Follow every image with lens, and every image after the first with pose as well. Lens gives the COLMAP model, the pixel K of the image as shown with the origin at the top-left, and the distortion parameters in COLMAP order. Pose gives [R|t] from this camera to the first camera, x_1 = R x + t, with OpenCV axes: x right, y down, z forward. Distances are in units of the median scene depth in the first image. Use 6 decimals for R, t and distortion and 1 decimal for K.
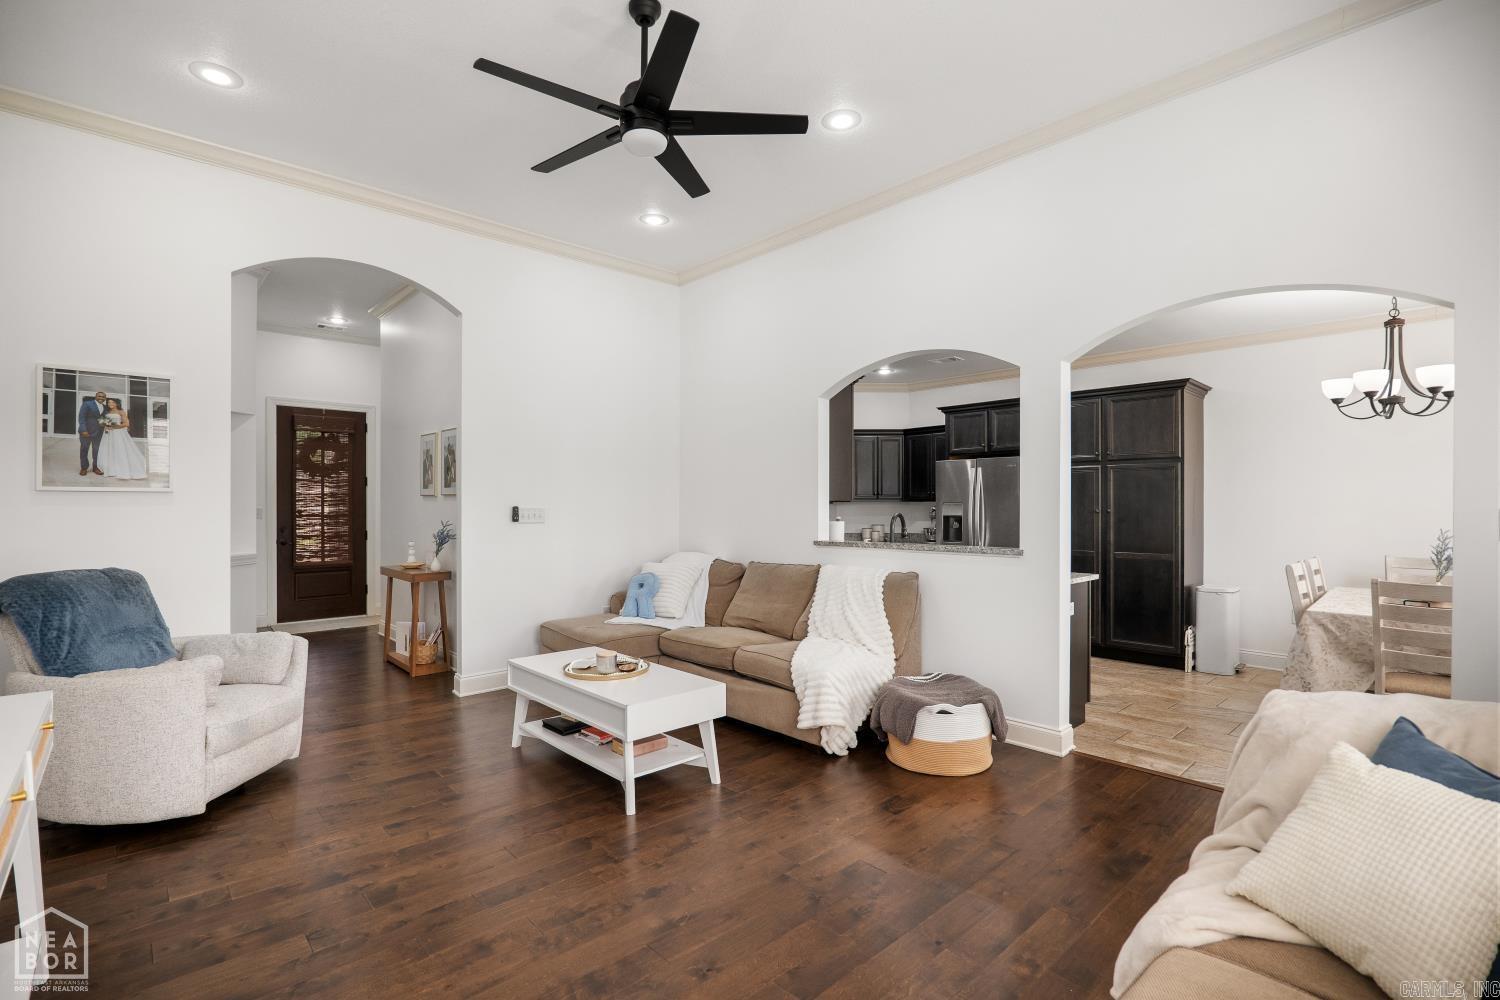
lens RADIAL K [[707.9, 0, 749.4], [0, 707.9, 505.7], [0, 0, 1]] dist [-0.014182, 0.003004]
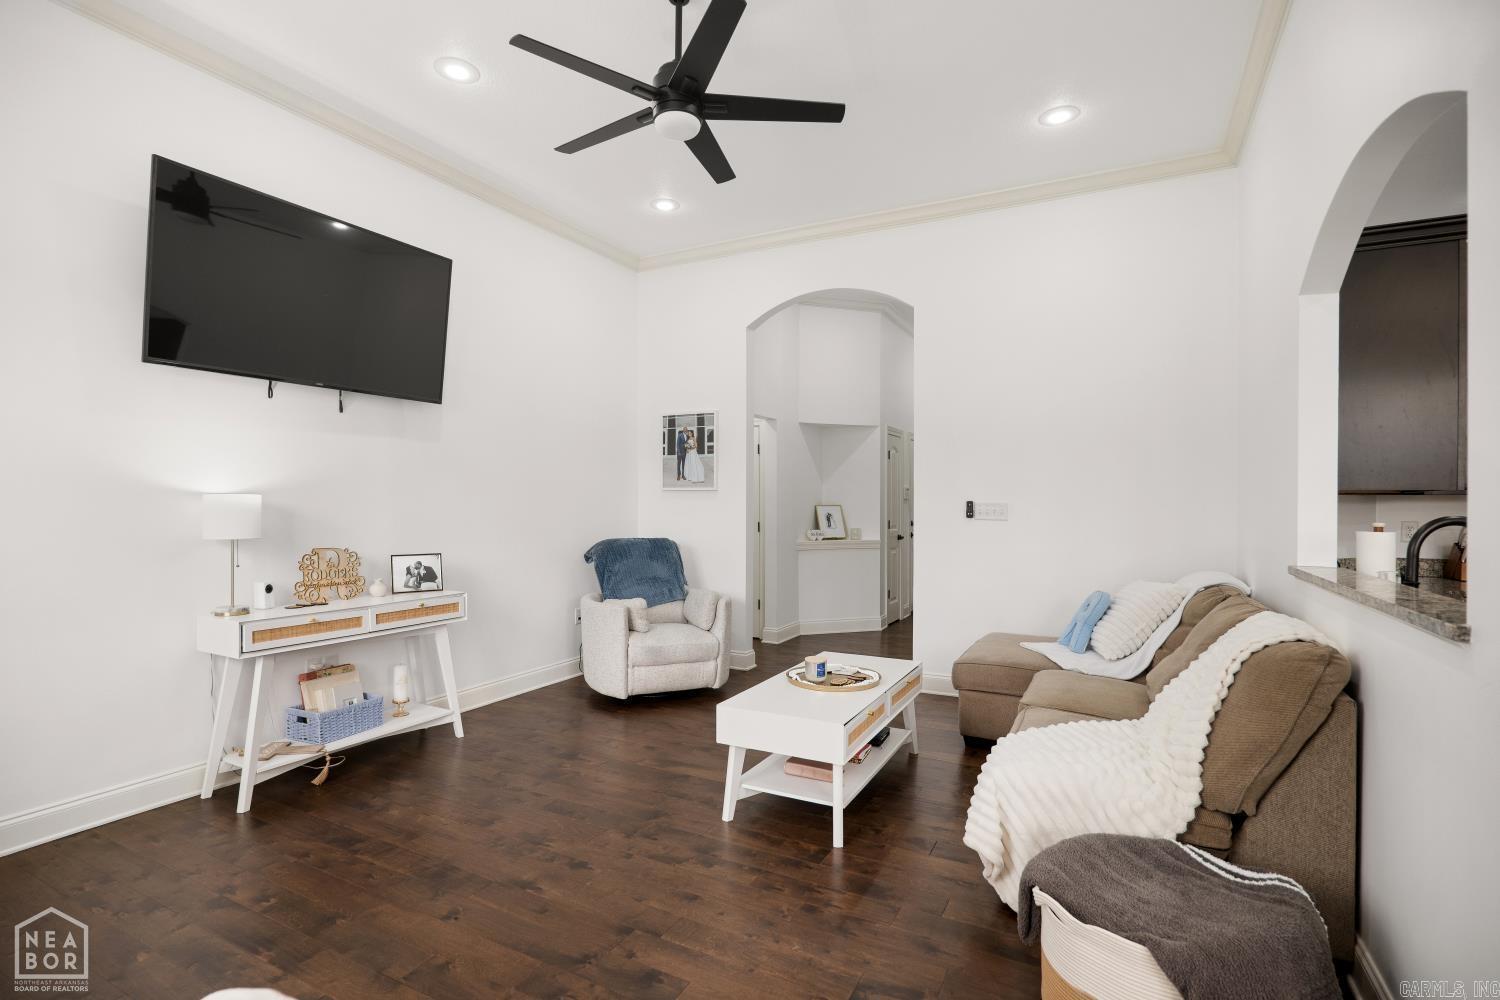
lens RADIAL K [[724.0, 0, 739.2], [0, 724.0, 504.6], [0, 0, 1]] dist [-0.001718, -0.000110]
pose [[0.320778, 0.005589, -0.947138, 0.571135], [-0.005841, 0.999975, 0.003923, 0.003923], [0.947137, 0.004274, 0.320802, 0.523781]]
